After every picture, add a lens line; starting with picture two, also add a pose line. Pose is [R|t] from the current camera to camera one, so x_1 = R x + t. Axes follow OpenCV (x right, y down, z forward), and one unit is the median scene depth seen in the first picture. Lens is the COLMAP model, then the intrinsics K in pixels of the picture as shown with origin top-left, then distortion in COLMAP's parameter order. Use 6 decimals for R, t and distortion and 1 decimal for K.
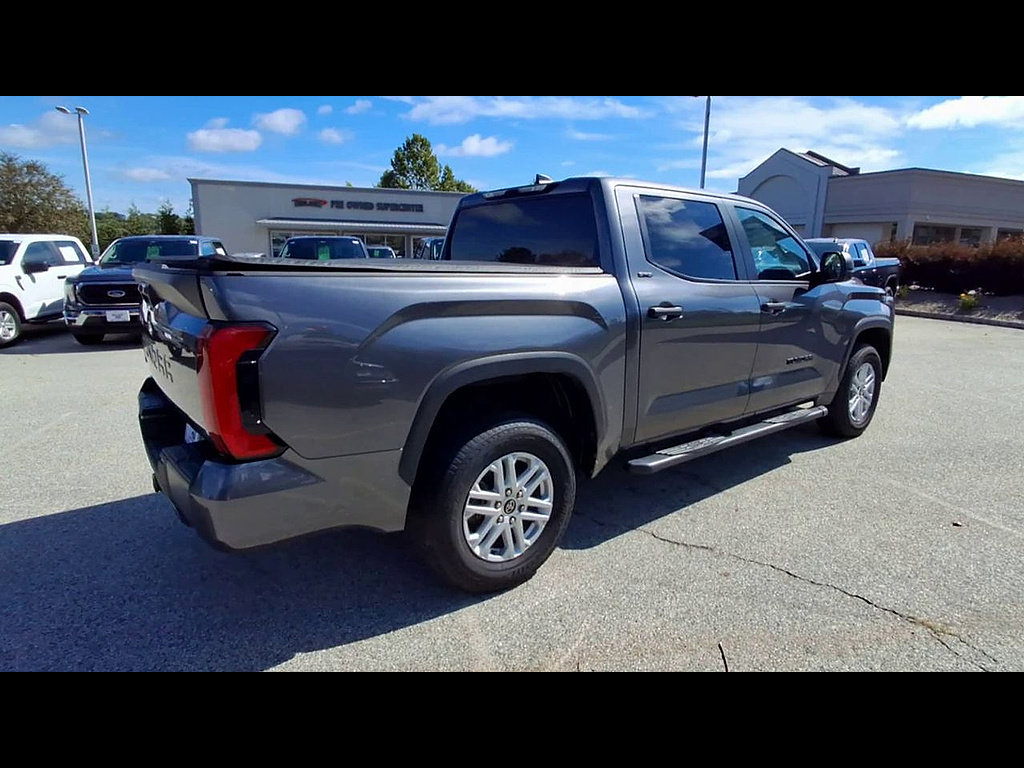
lens RADIAL K [[583.6, 0, 508.4], [0, 583.6, 359.2], [0, 0, 1]] dist [0.023278, -0.047128]
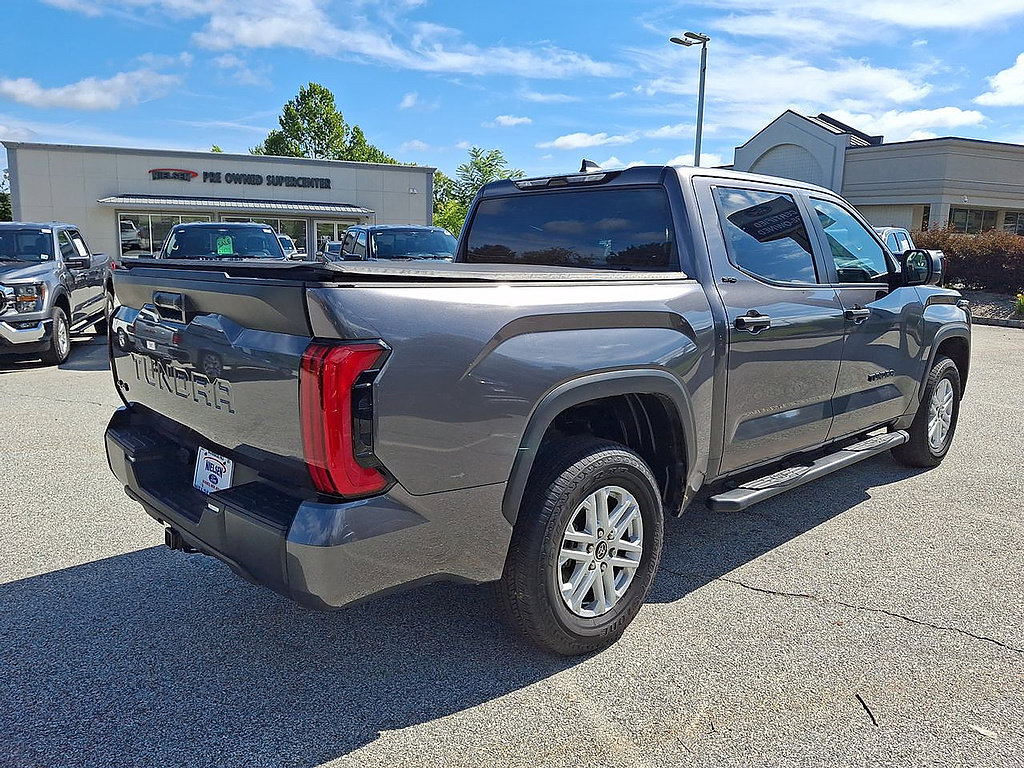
lens RADIAL K [[778.5, 0, 508.0], [0, 778.5, 355.8], [0, 0, 1]] dist [0.094384, -0.159333]
pose [[0.995046, -0.013388, 0.098509, -0.180251], [0.016869, 0.999259, -0.034597, 0.003115], [-0.097973, 0.036087, 0.994535, -0.103662]]
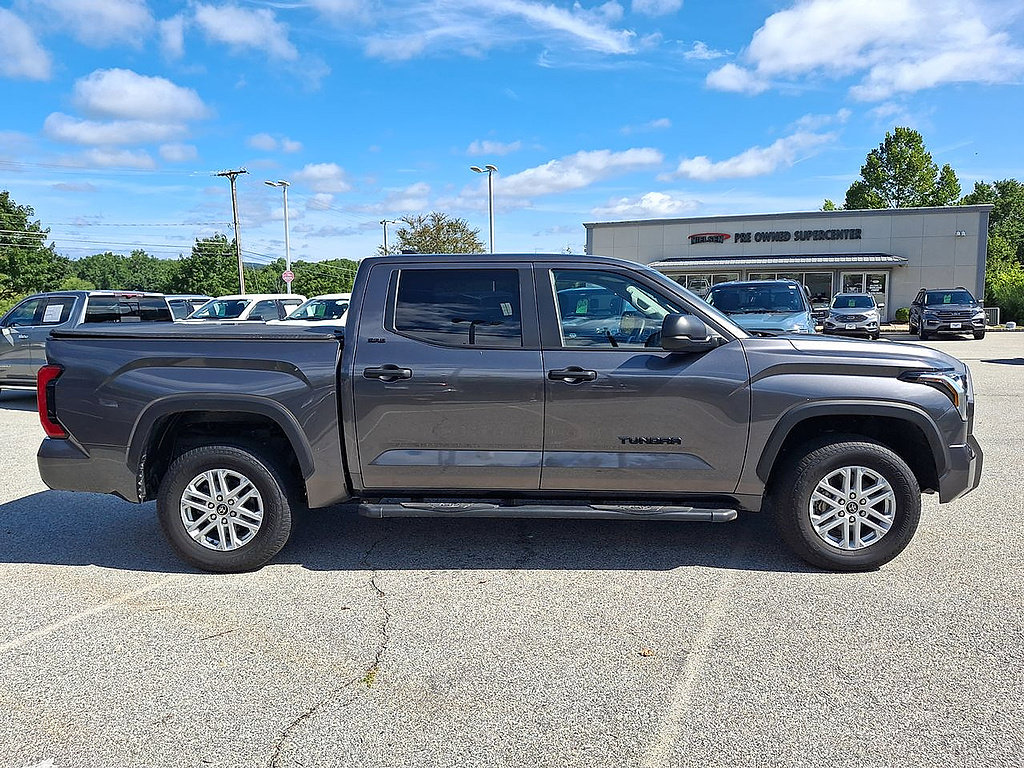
lens RADIAL K [[778.5, 0, 508.0], [0, 778.5, 355.8], [0, 0, 1]] dist [0.094384, -0.159333]
pose [[0.764284, 0.031977, -0.644087, 1.240473], [-0.096107, 0.993264, -0.064730, -0.035383], [0.637678, 0.111374, 0.762209, -0.006003]]
